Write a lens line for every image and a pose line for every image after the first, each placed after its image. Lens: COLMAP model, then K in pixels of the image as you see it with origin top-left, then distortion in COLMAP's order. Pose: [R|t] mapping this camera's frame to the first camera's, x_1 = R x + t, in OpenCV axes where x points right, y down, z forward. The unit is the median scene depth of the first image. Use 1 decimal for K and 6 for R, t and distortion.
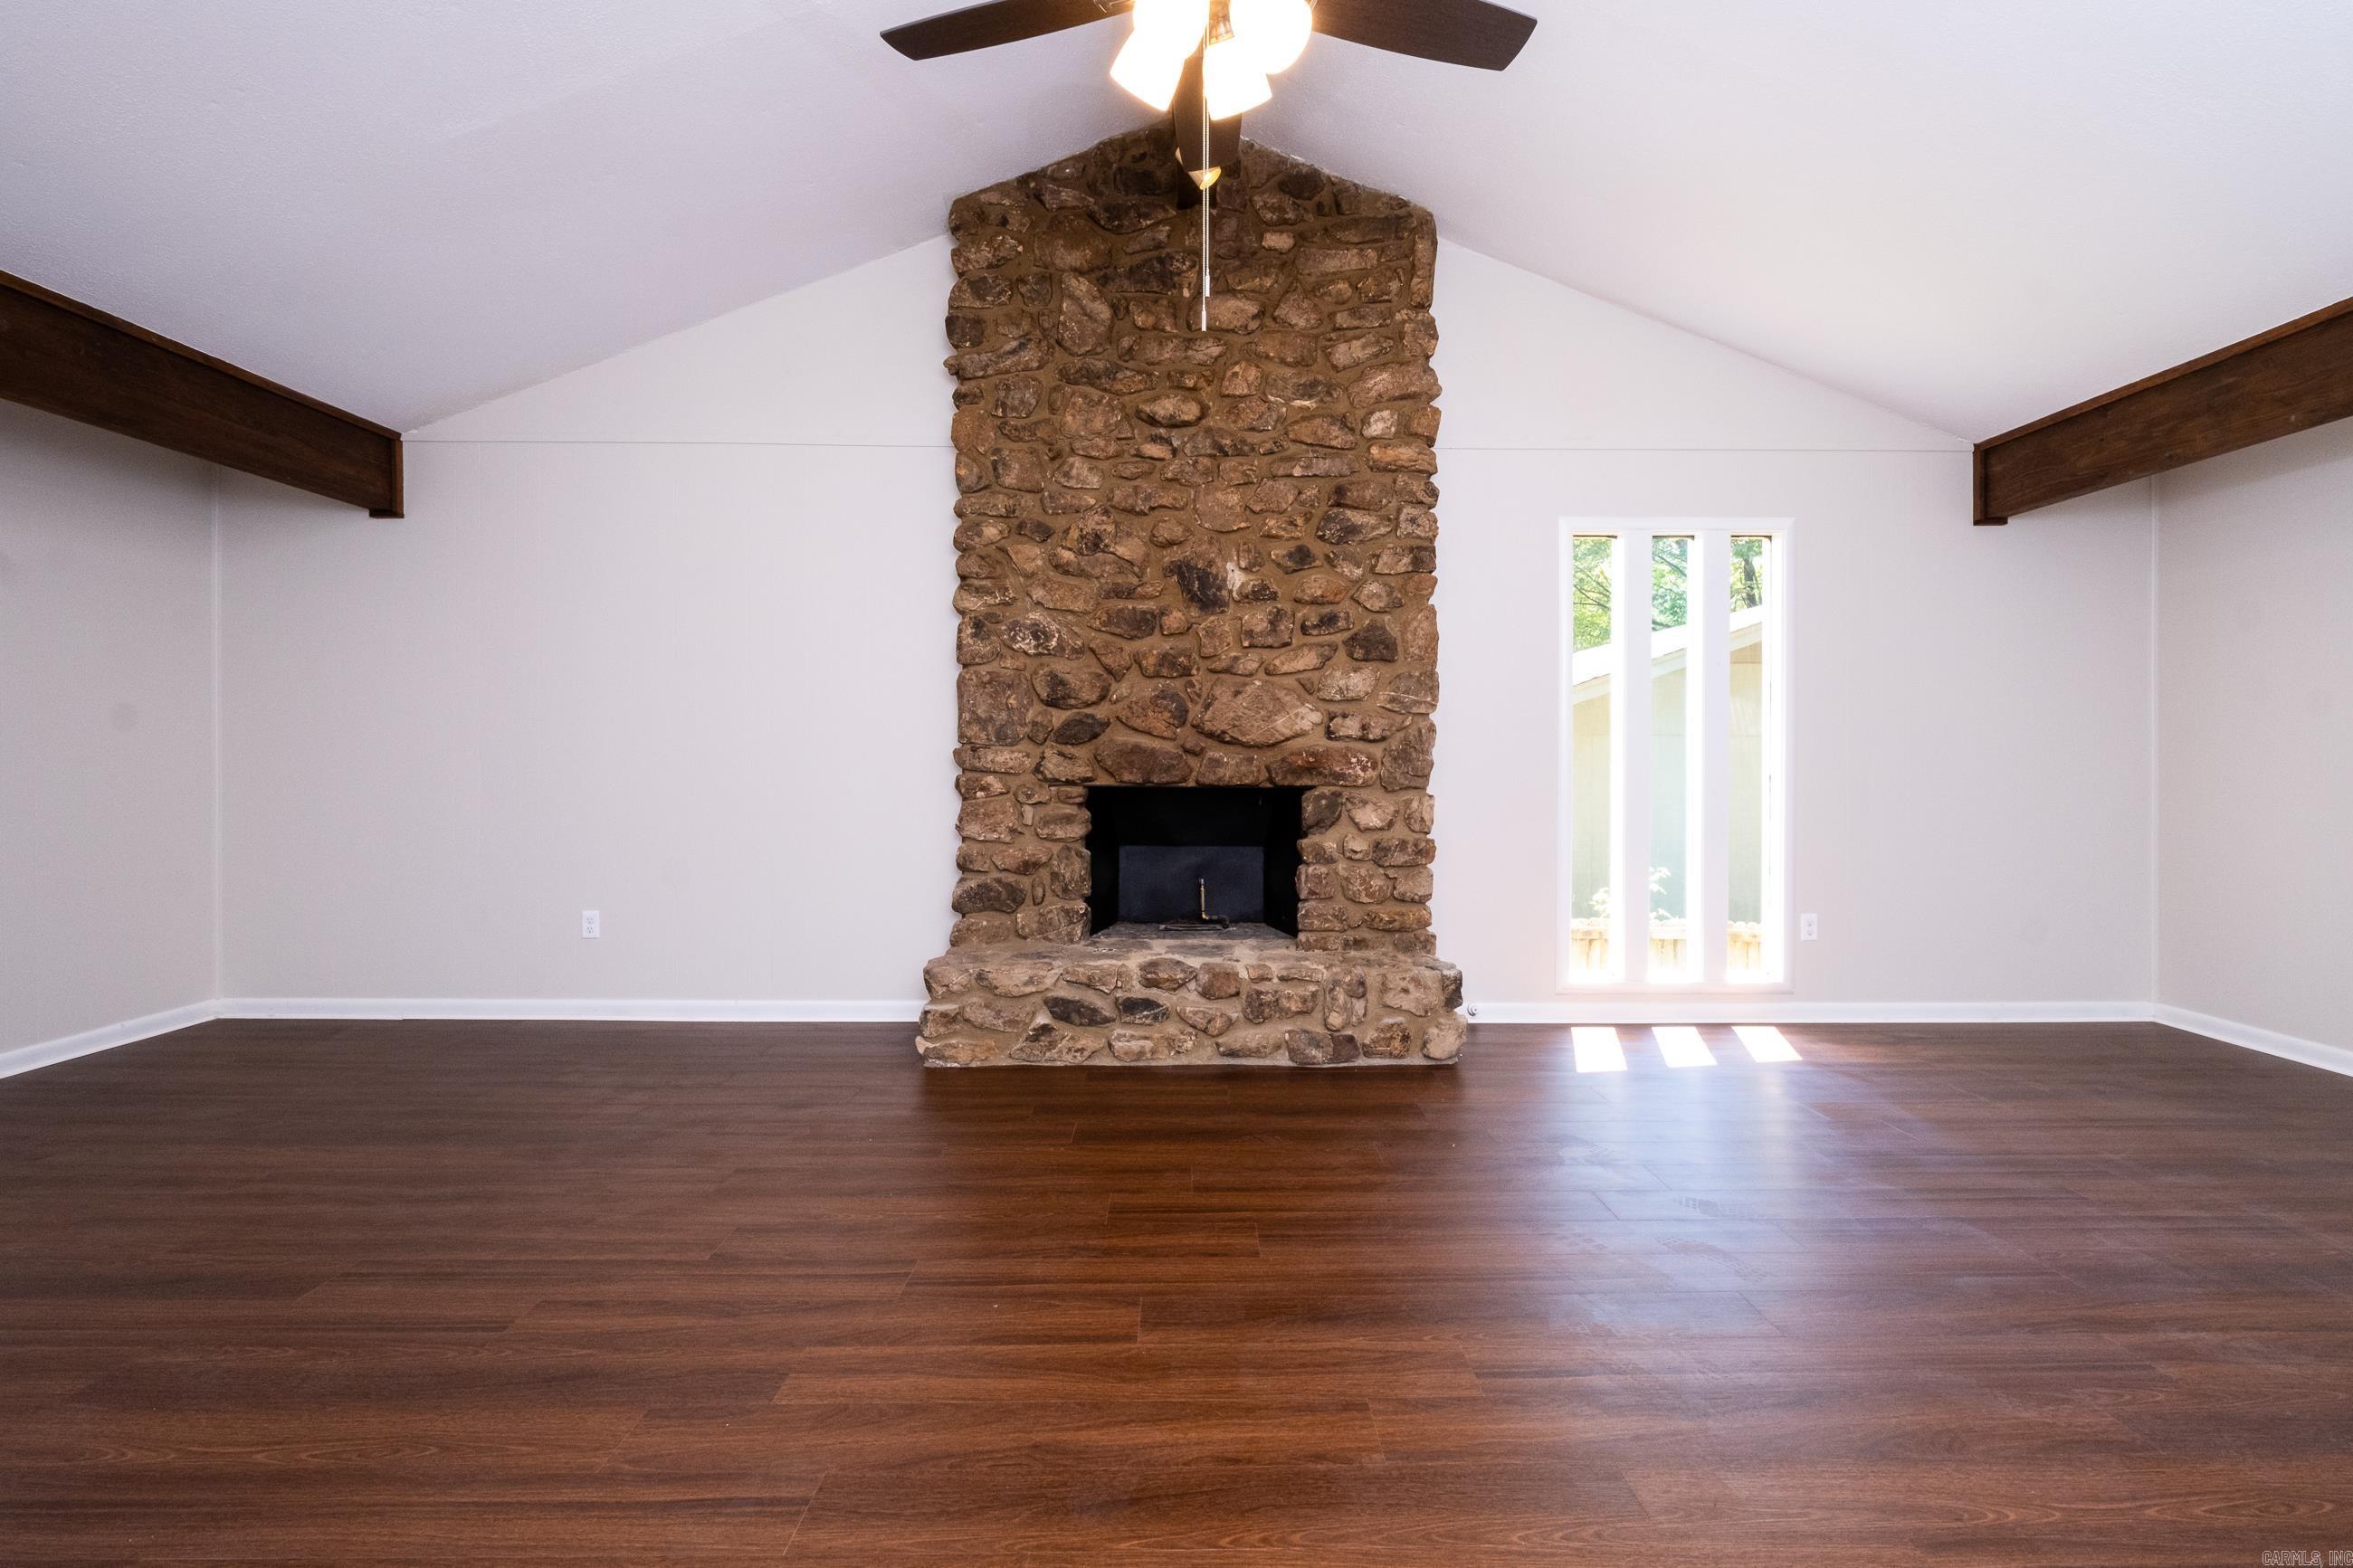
lens RADIAL K [[1068.0, 0, 1177.5], [0, 1068.0, 754.8], [0, 0, 1]] dist [-0.005387, -0.000738]
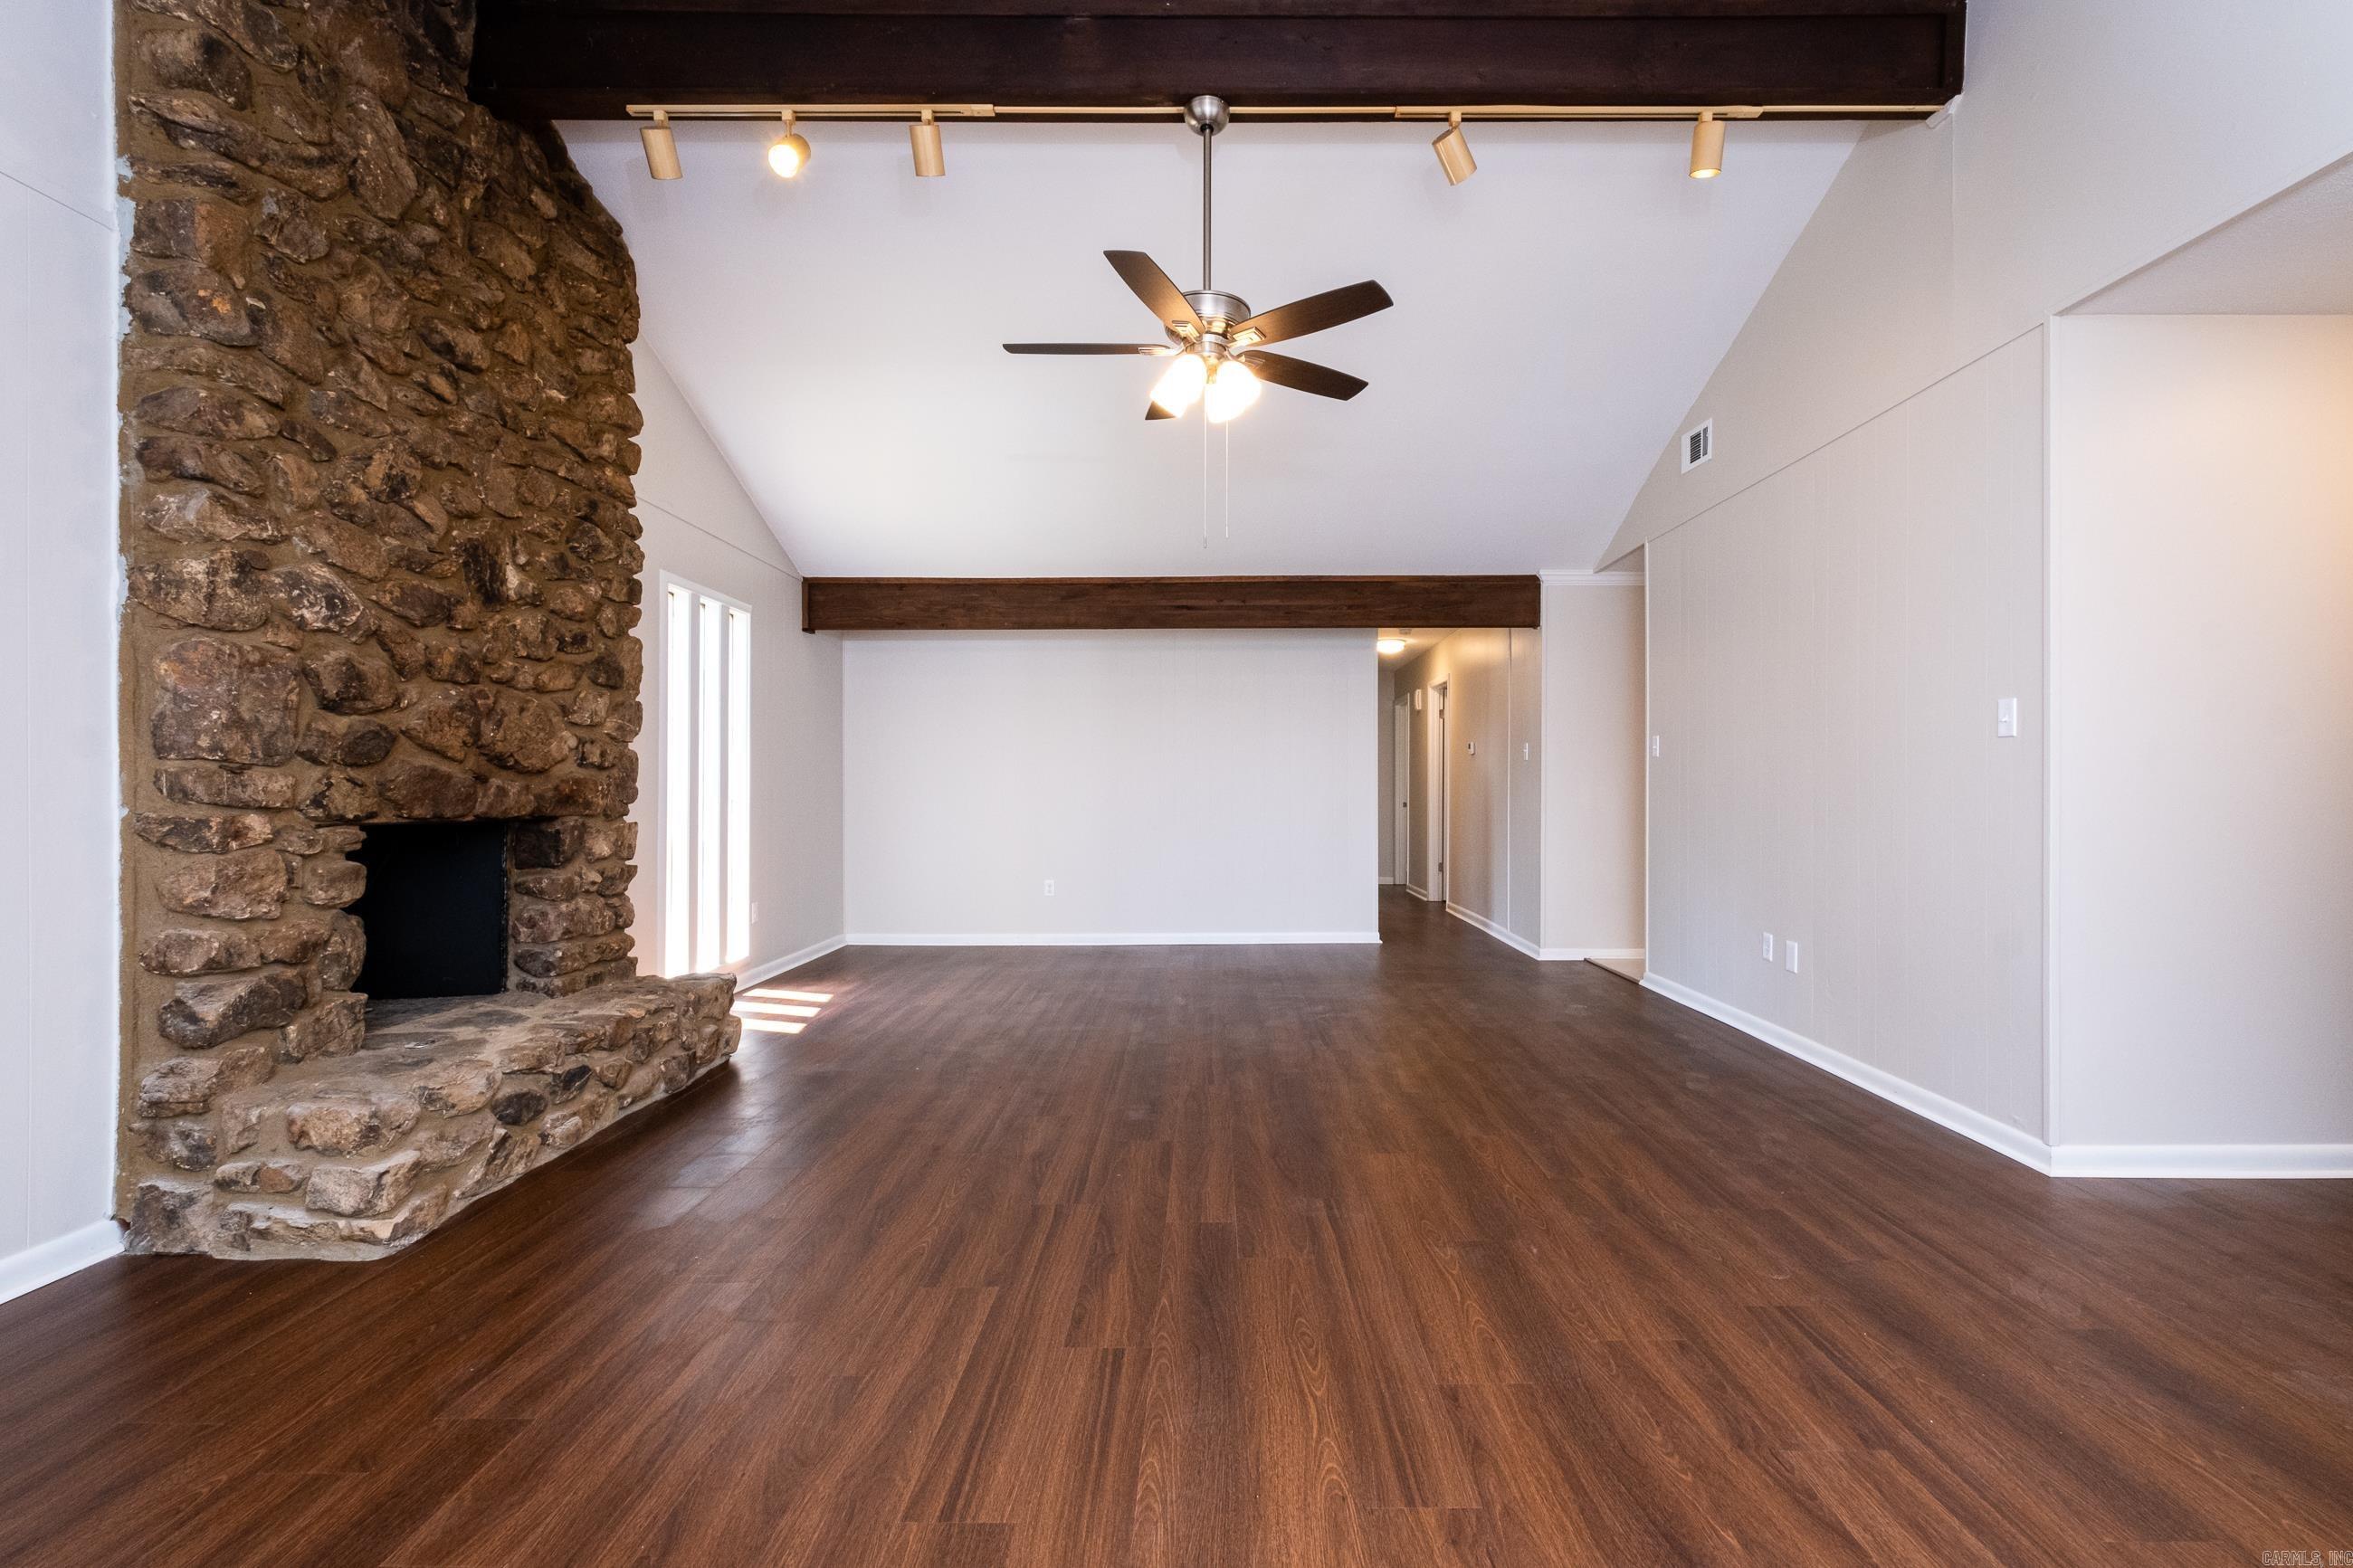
lens RADIAL K [[1068.0, 0, 1224.8], [0, 1068.0, 781.9], [0, 0, 1]] dist [-0.005387, -0.000738]
pose [[-0.016986, 0.003235, 0.999850, -0.804415], [-0.004158, 0.999986, -0.003306, 0.000535], [-0.999847, -0.004213, -0.016972, 0.448219]]
